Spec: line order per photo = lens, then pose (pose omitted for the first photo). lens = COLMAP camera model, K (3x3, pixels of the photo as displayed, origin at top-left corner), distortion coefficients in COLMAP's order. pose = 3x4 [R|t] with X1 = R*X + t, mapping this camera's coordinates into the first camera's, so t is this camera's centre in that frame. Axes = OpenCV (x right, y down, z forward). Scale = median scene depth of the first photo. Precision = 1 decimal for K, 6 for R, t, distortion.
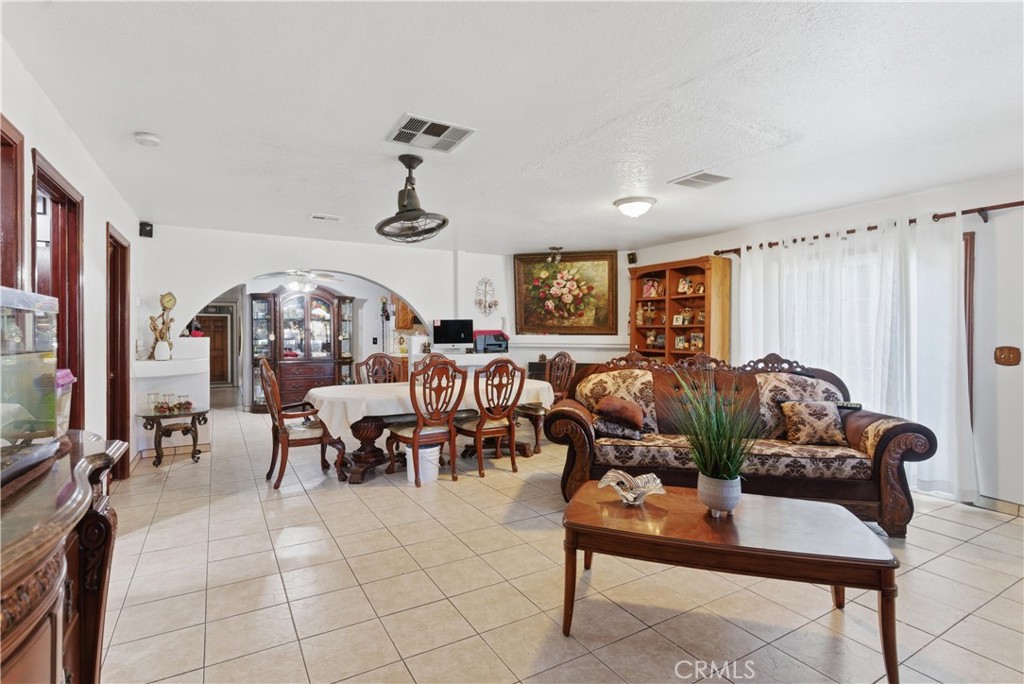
lens RADIAL K [[492.7, 0, 512.0], [0, 492.7, 342.0], [0, 0, 1]] dist [0.001175, -0.000105]
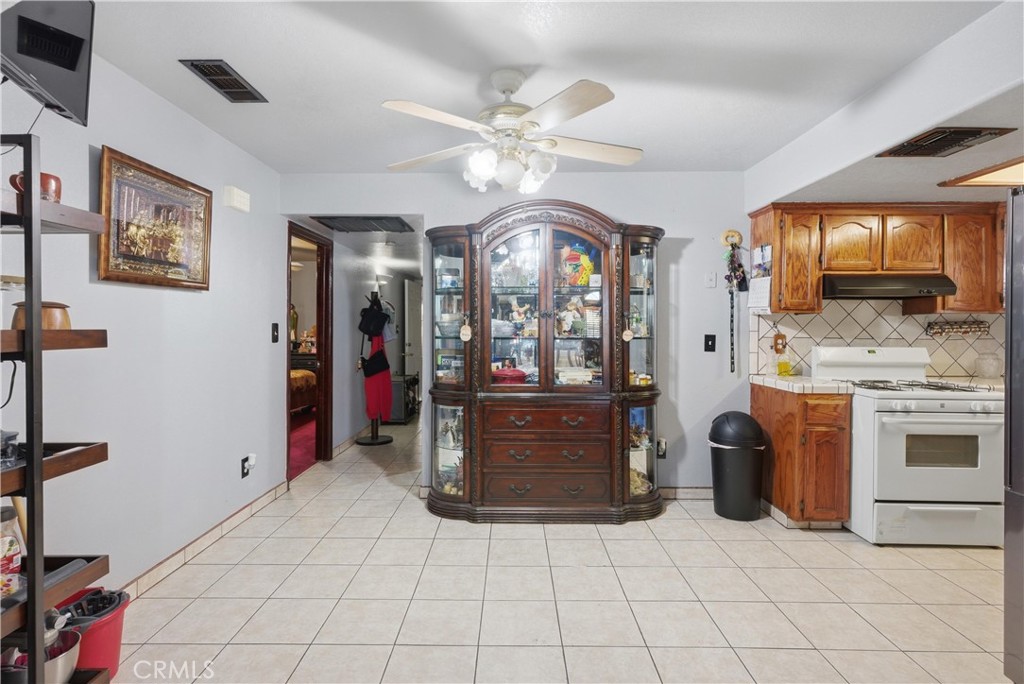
lens RADIAL K [[499.8, 0, 512.1], [0, 499.8, 326.0], [0, 0, 1]] dist [-0.001526, -0.000440]
pose [[0.856952, 0.001145, -0.515395, -0.277089], [-0.009861, 0.999851, -0.014175, -0.011481], [0.515302, 0.017229, 0.856835, 0.767554]]
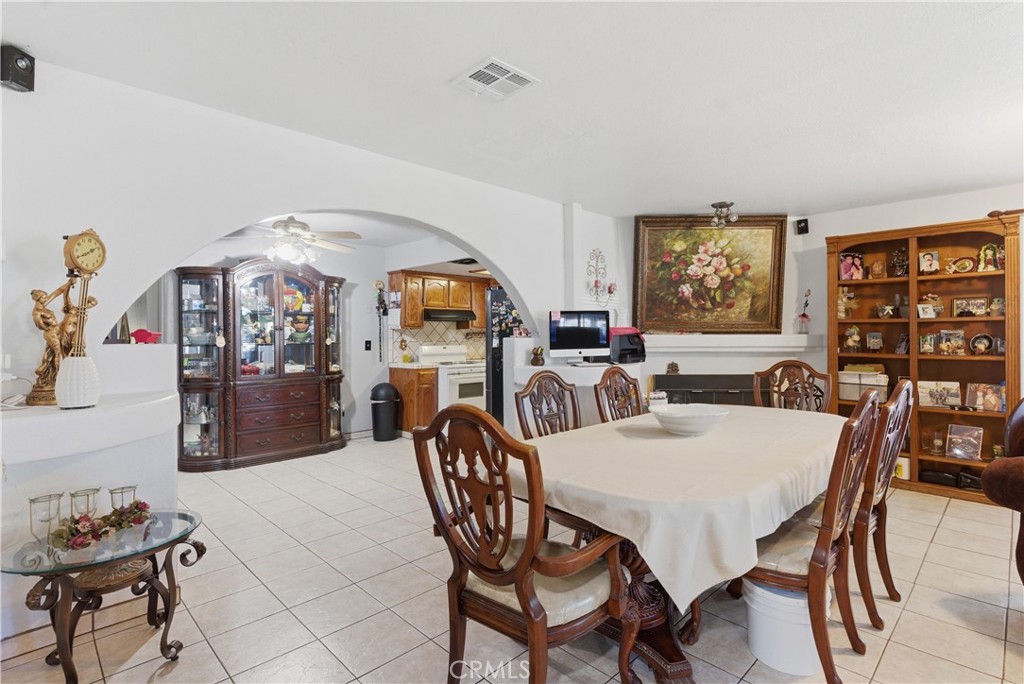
lens RADIAL K [[497.1, 0, 508.0], [0, 497.1, 337.4], [0, 0, 1]] dist [0.000897, -0.000033]
pose [[0.972603, -0.008063, 0.232334, -0.333300], [0.010671, 0.999893, -0.009971, -0.005870], [-0.232229, 0.012177, 0.972585, 0.387459]]
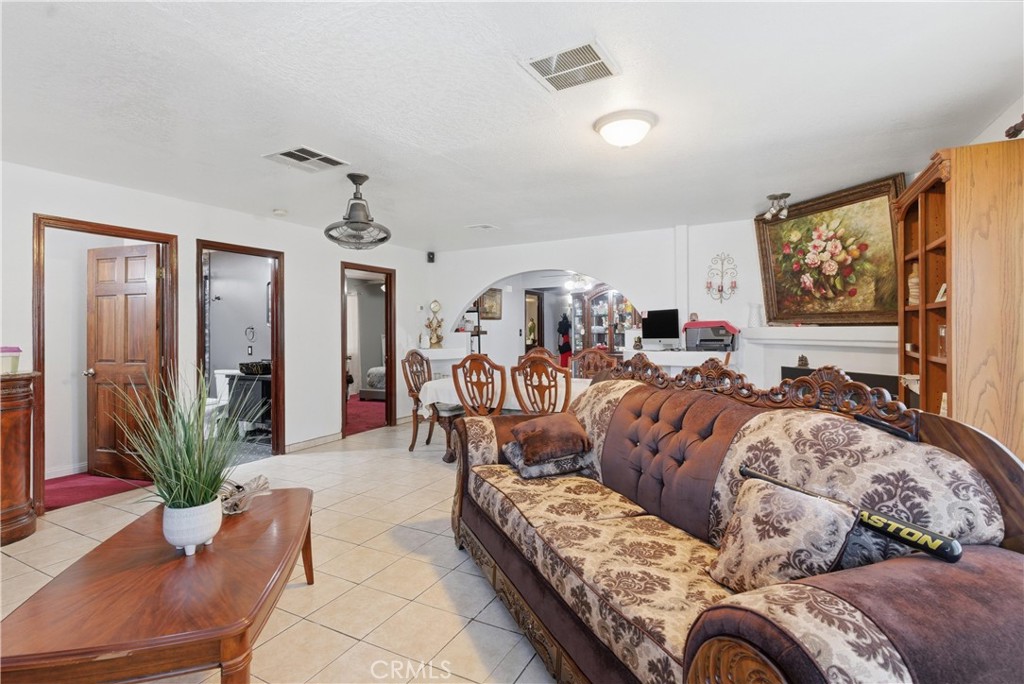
lens RADIAL K [[499.8, 0, 512.1], [0, 499.8, 326.0], [0, 0, 1]] dist [-0.001526, -0.000440]
pose [[0.521645, -0.014269, -0.853043, 0.446694], [-0.003514, 0.999816, -0.018872, -0.001006], [0.853155, 0.012842, 0.521499, 0.322957]]
